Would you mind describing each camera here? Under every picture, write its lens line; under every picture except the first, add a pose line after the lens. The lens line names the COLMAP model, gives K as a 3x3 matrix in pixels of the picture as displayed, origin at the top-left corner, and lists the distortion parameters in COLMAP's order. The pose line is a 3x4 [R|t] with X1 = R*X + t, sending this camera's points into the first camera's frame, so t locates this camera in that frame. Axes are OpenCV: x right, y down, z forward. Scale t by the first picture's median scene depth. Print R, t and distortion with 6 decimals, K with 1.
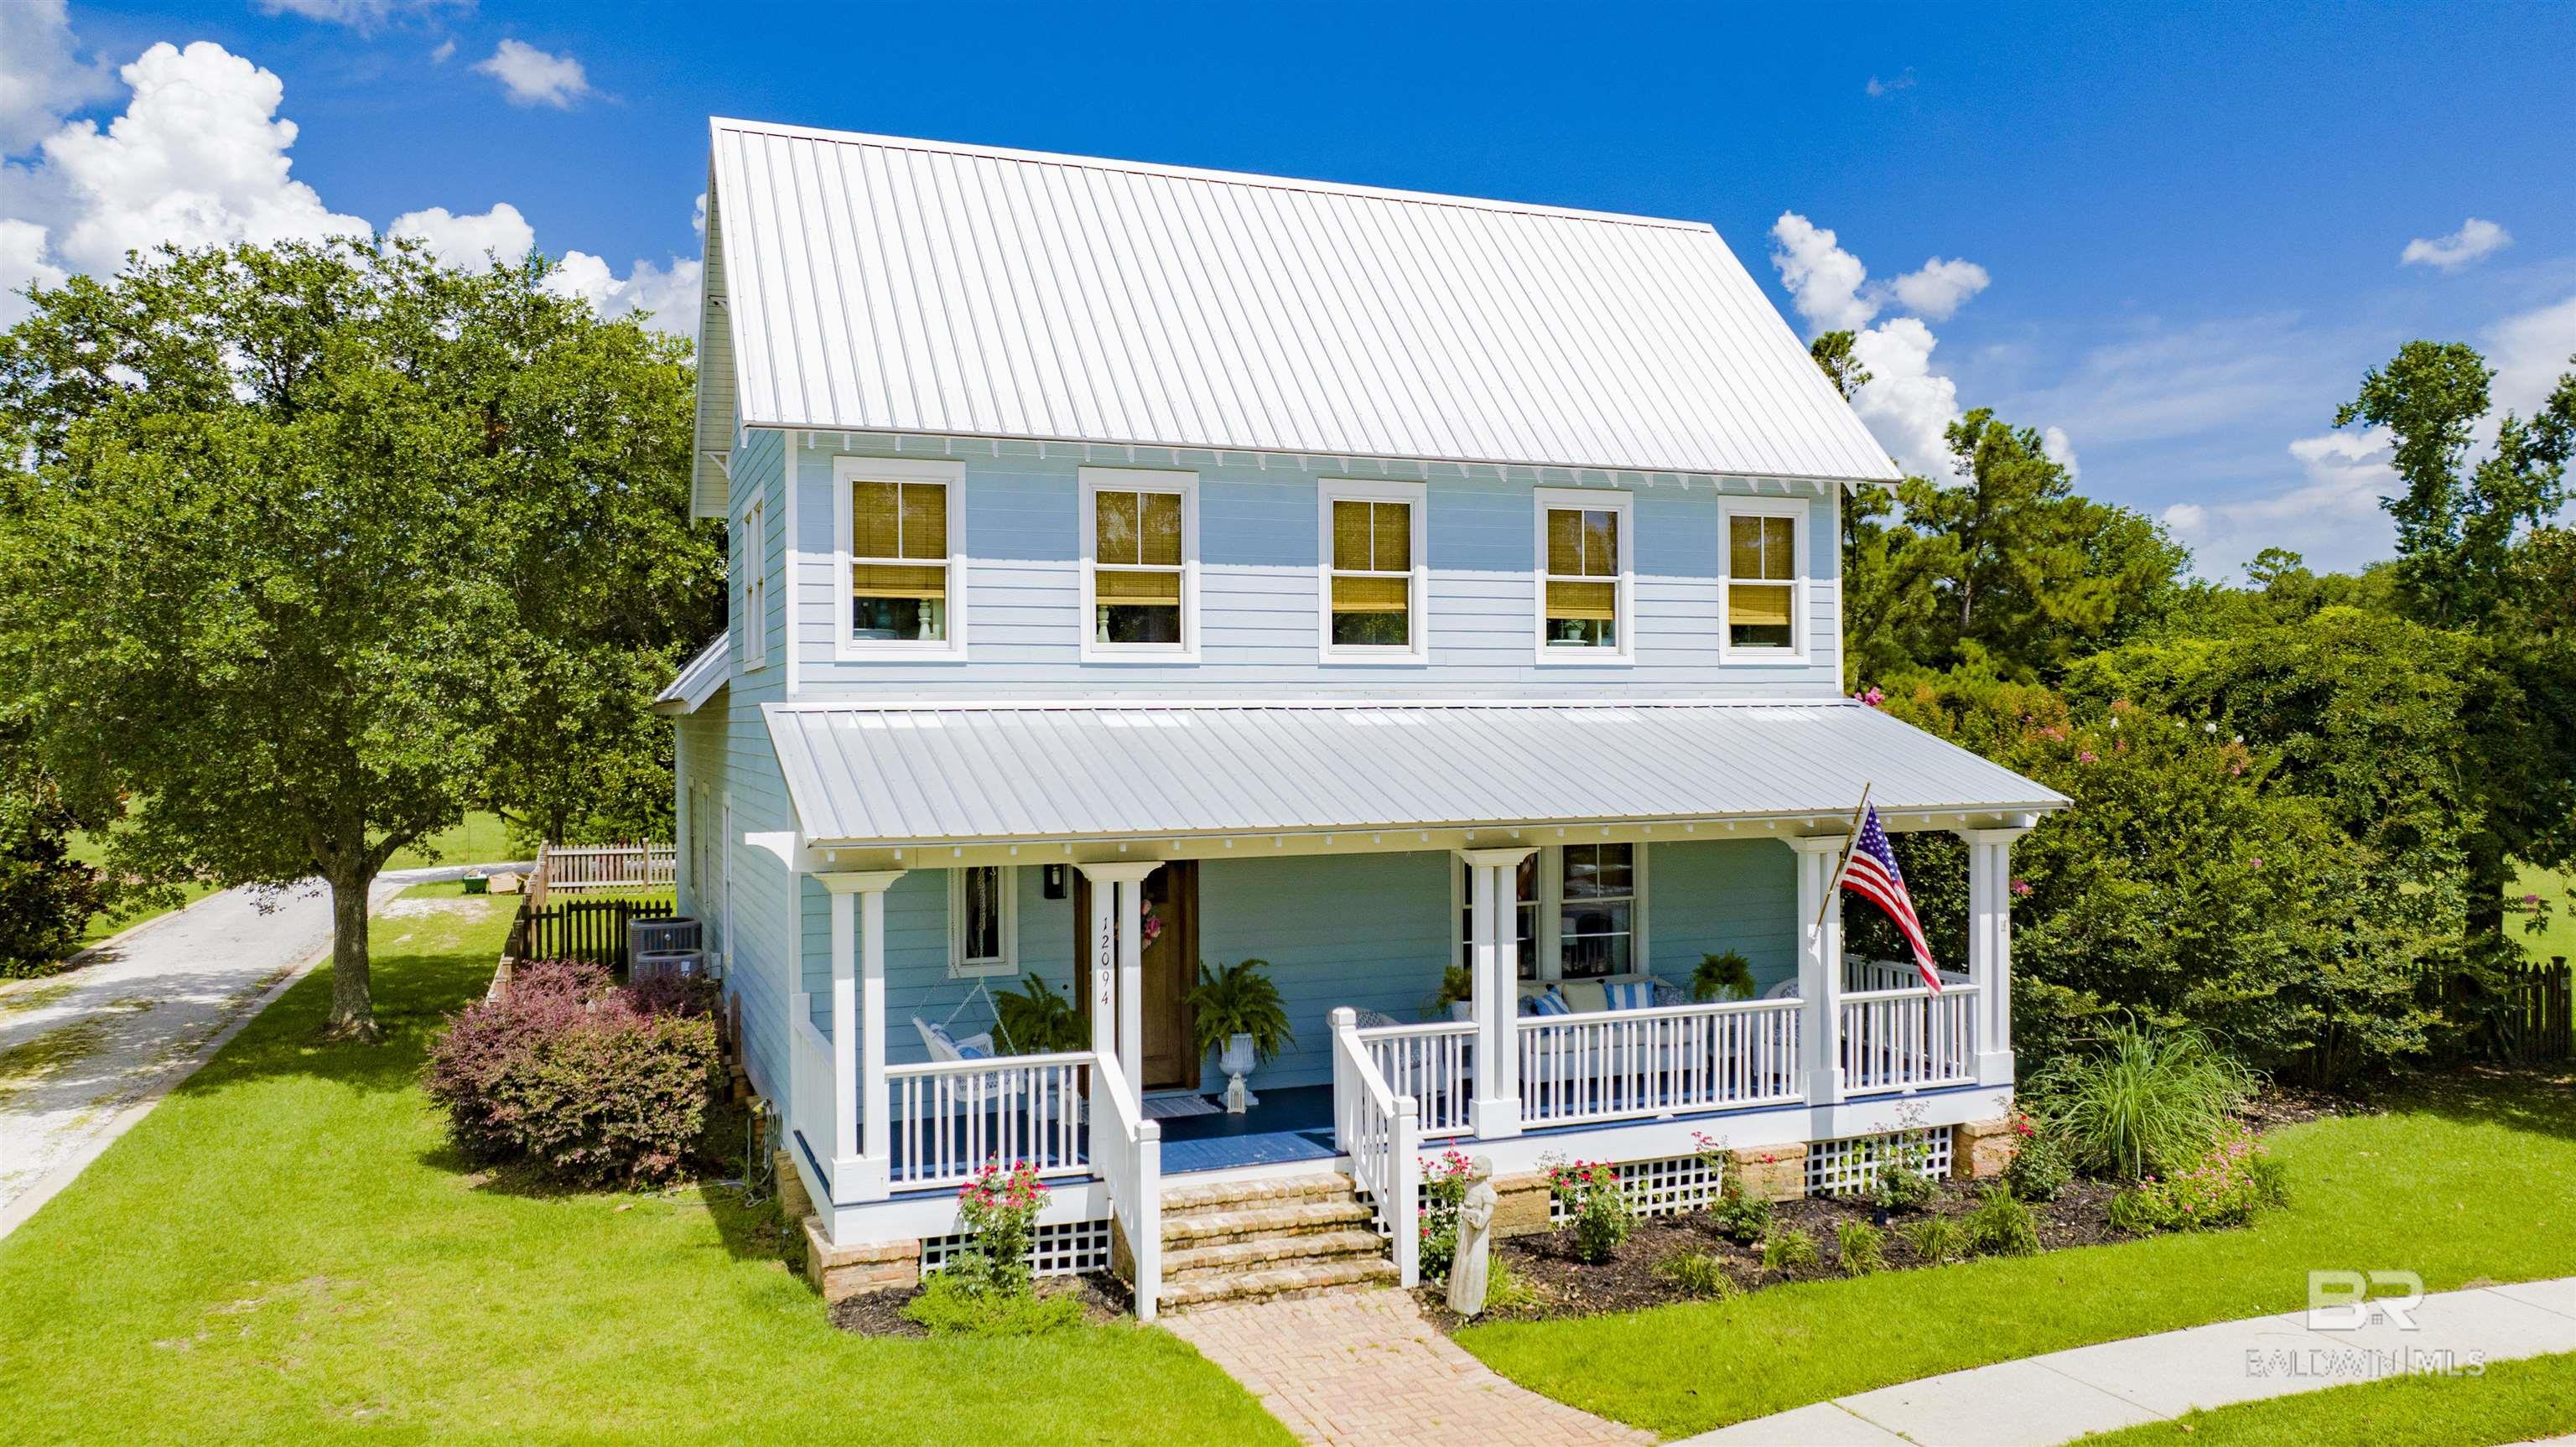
lens RADIAL K [[1853.3, 0, 1301.5], [0, 1853.3, 732.8], [0, 0, 1]] dist [-0.039864, 0.071965]
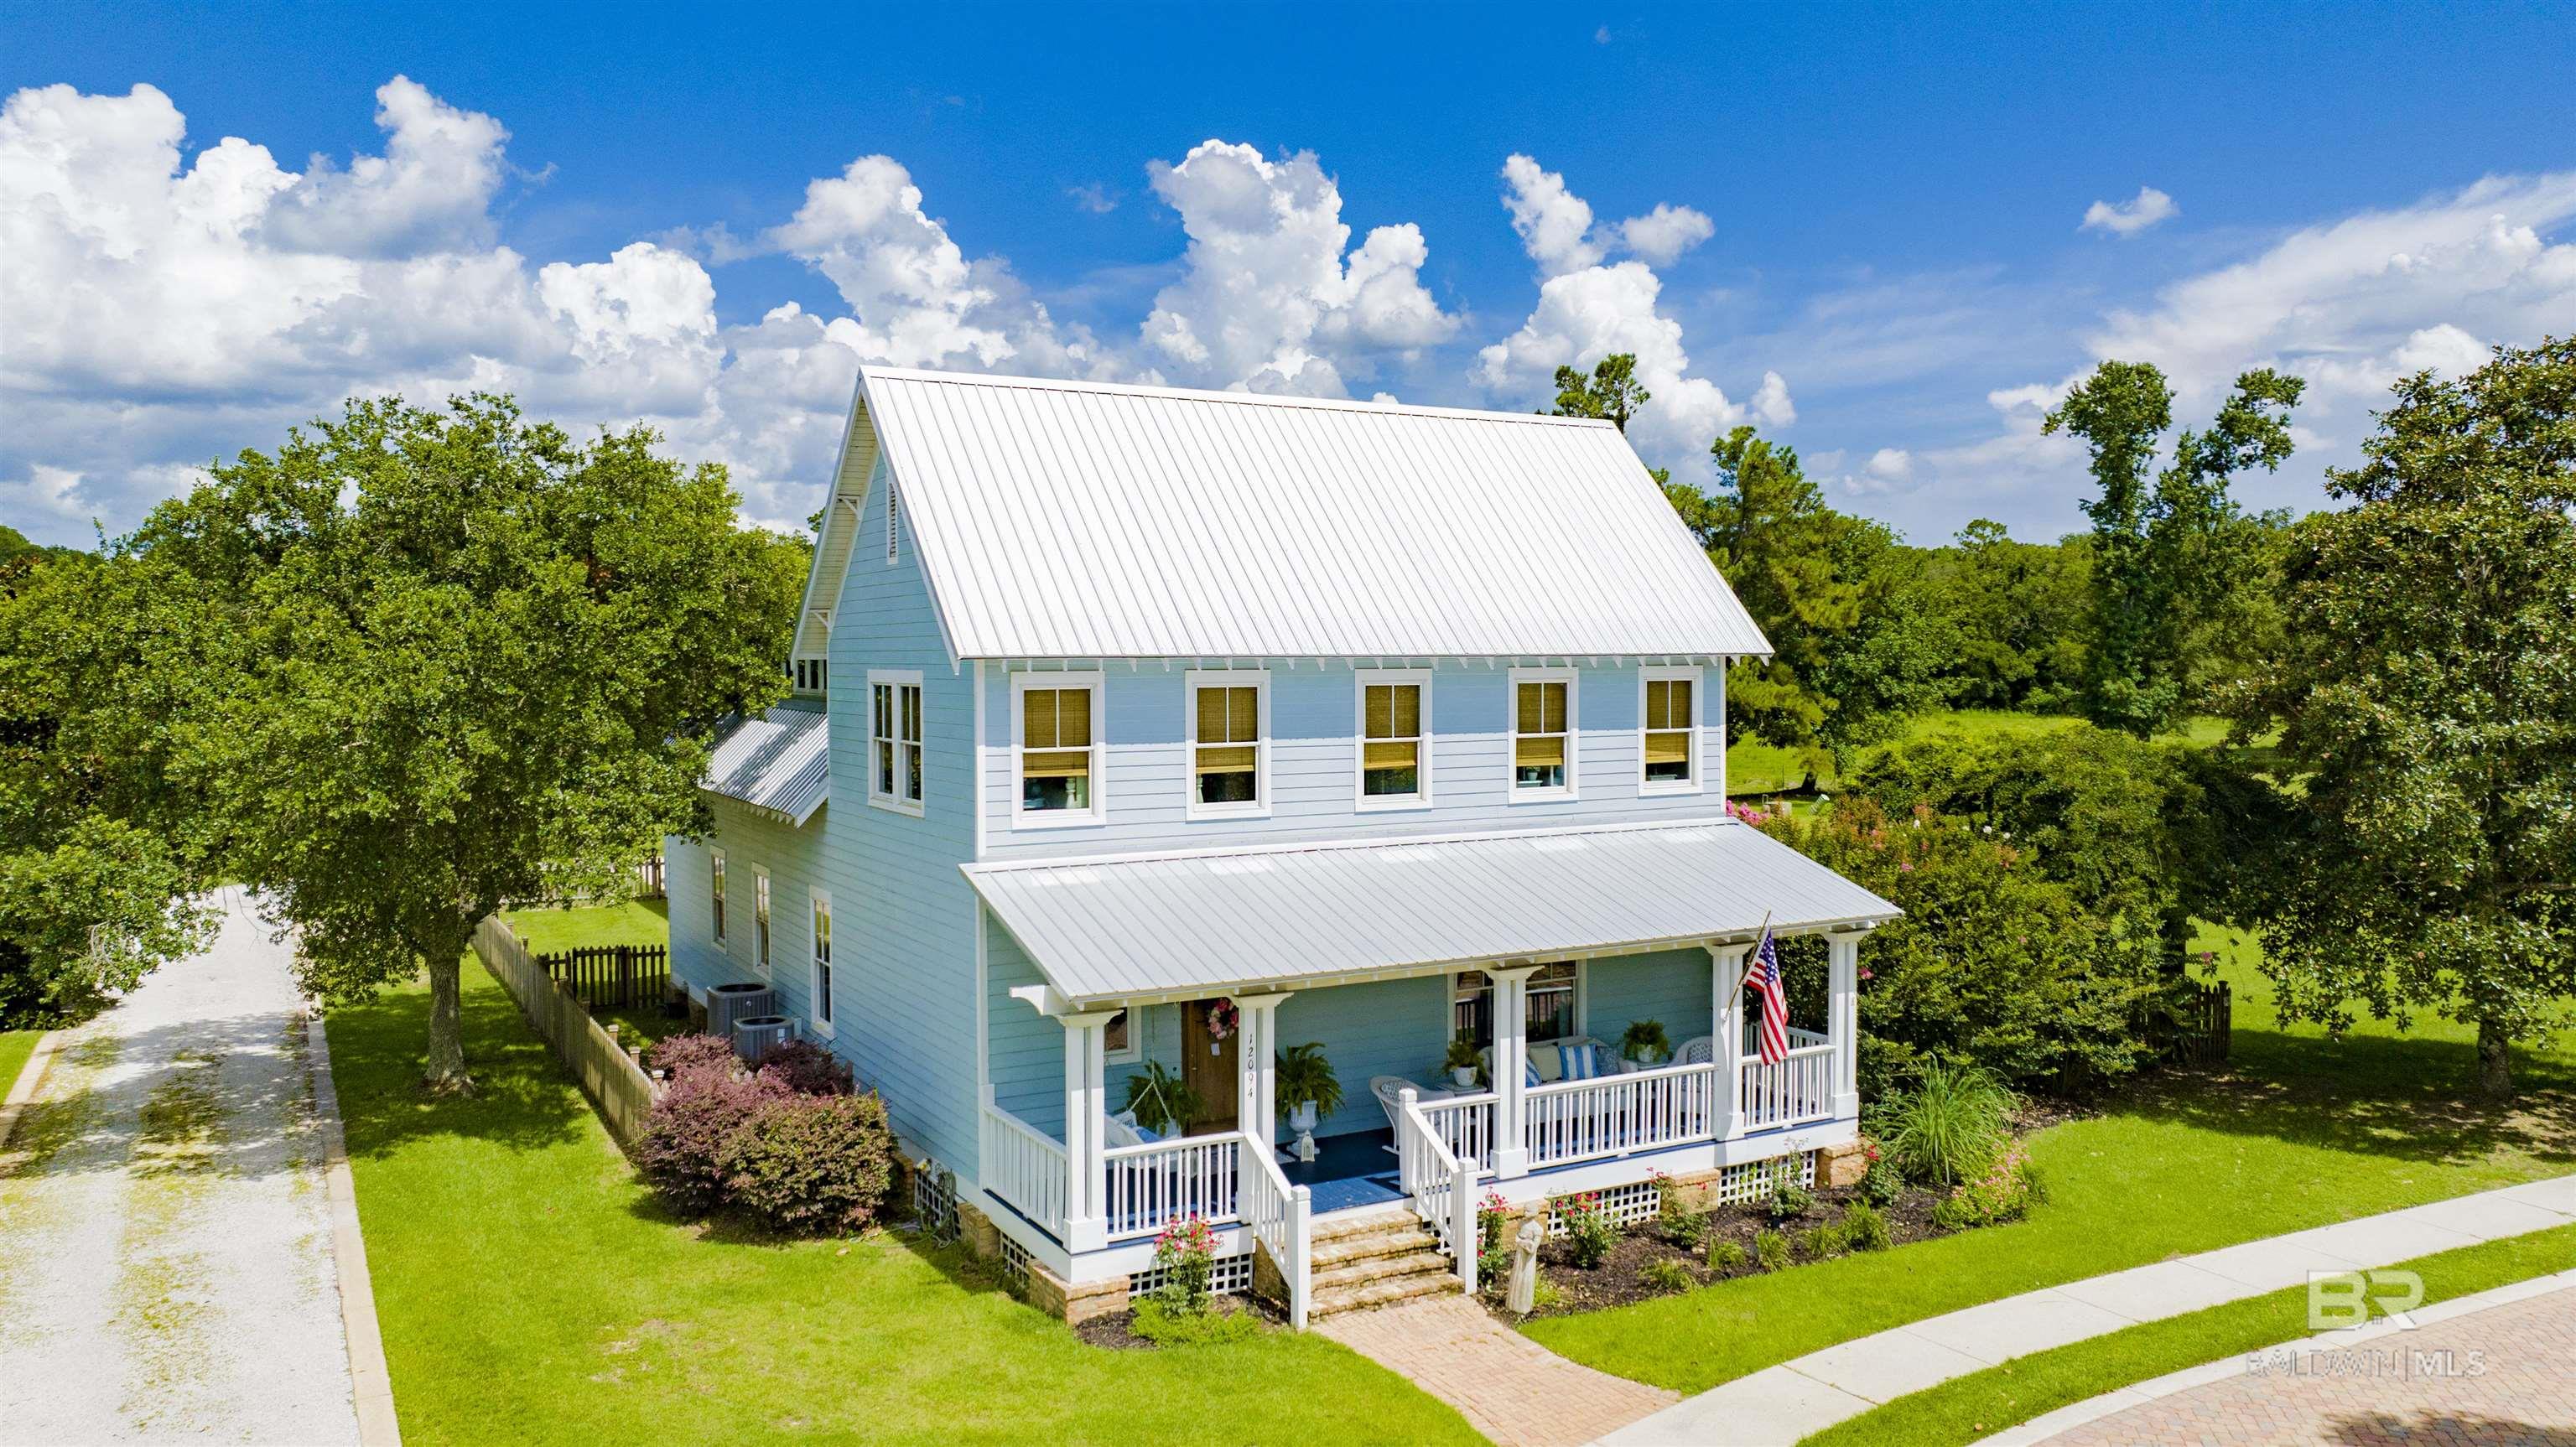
lens RADIAL K [[1887.3, 0, 1288.0], [0, 1887.3, 723.5], [0, 0, 1]] dist [-0.009895, -0.000434]
pose [[0.990380, -0.001009, 0.138369, -0.229314], [-0.003544, 0.999461, 0.032650, -0.147927], [-0.138327, -0.032826, 0.989842, -0.317813]]
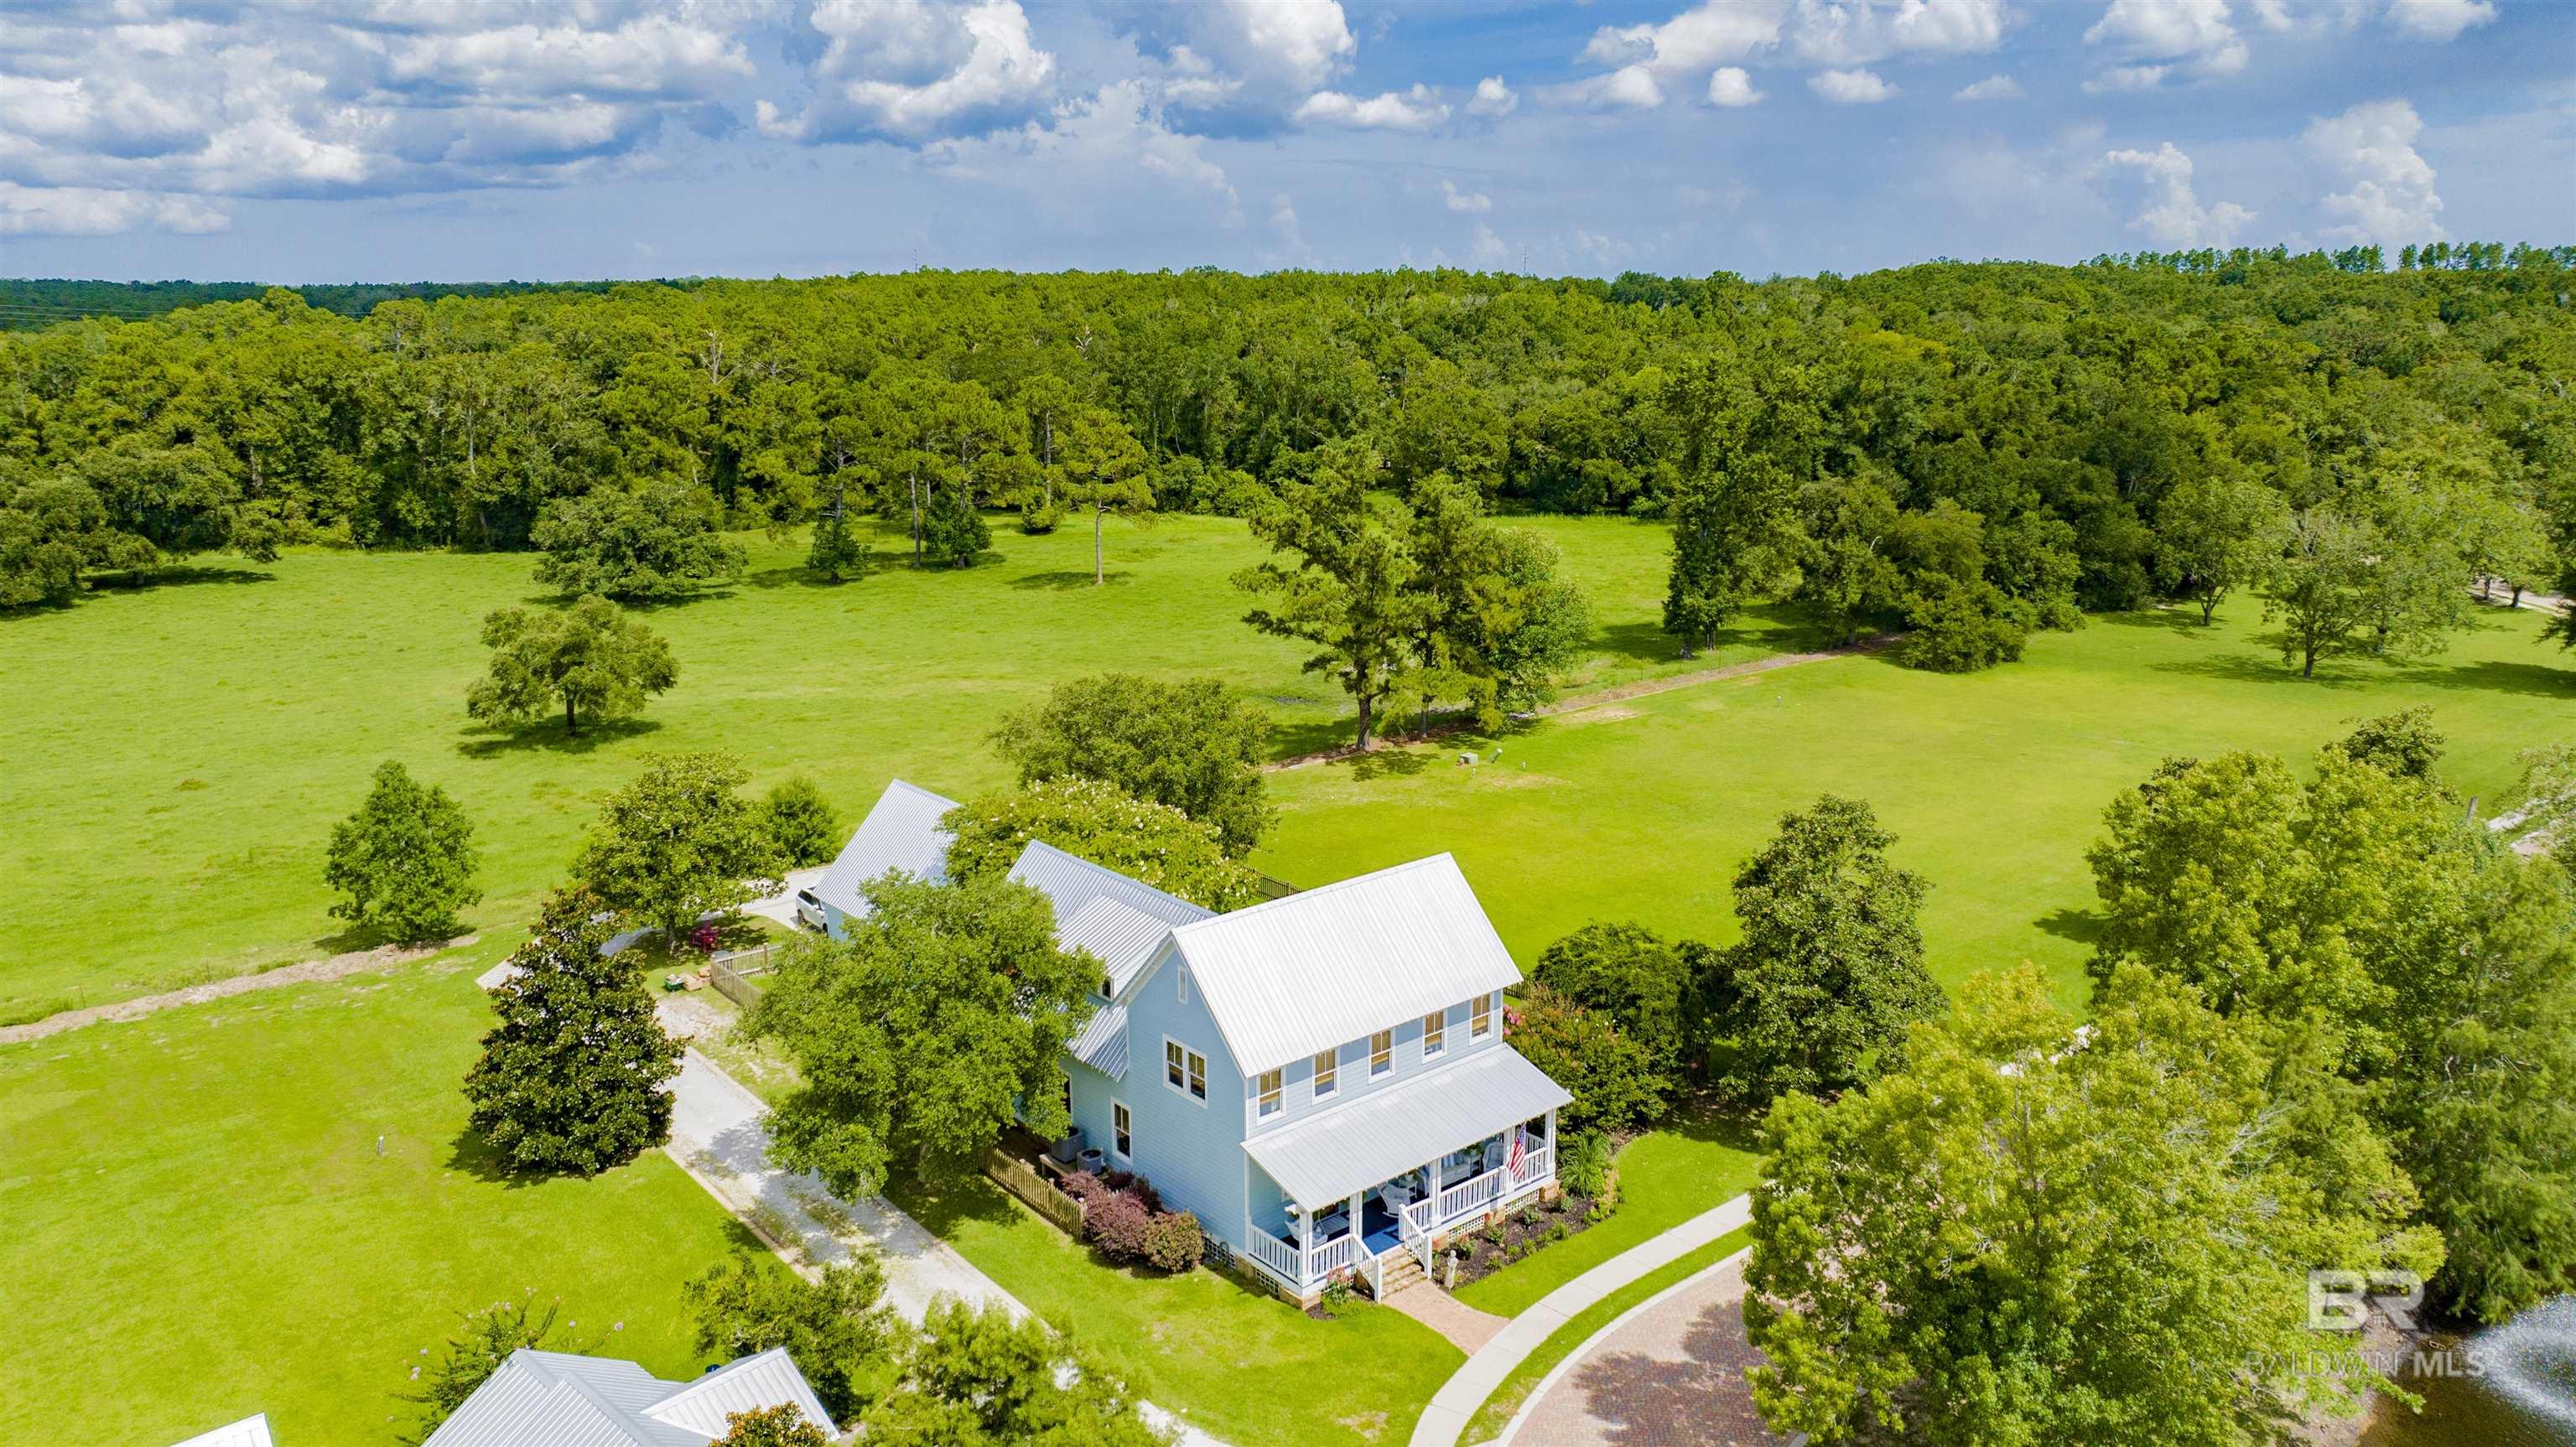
lens RADIAL K [[1853.3, 0, 1301.5], [0, 1853.3, 732.8], [0, 0, 1]] dist [-0.039864, 0.071965]
pose [[0.943669, -0.073937, 0.322525, -1.154044], [-0.004623, 0.971675, 0.236276, -1.467319], [-0.330859, -0.224457, 0.916598, -1.890224]]
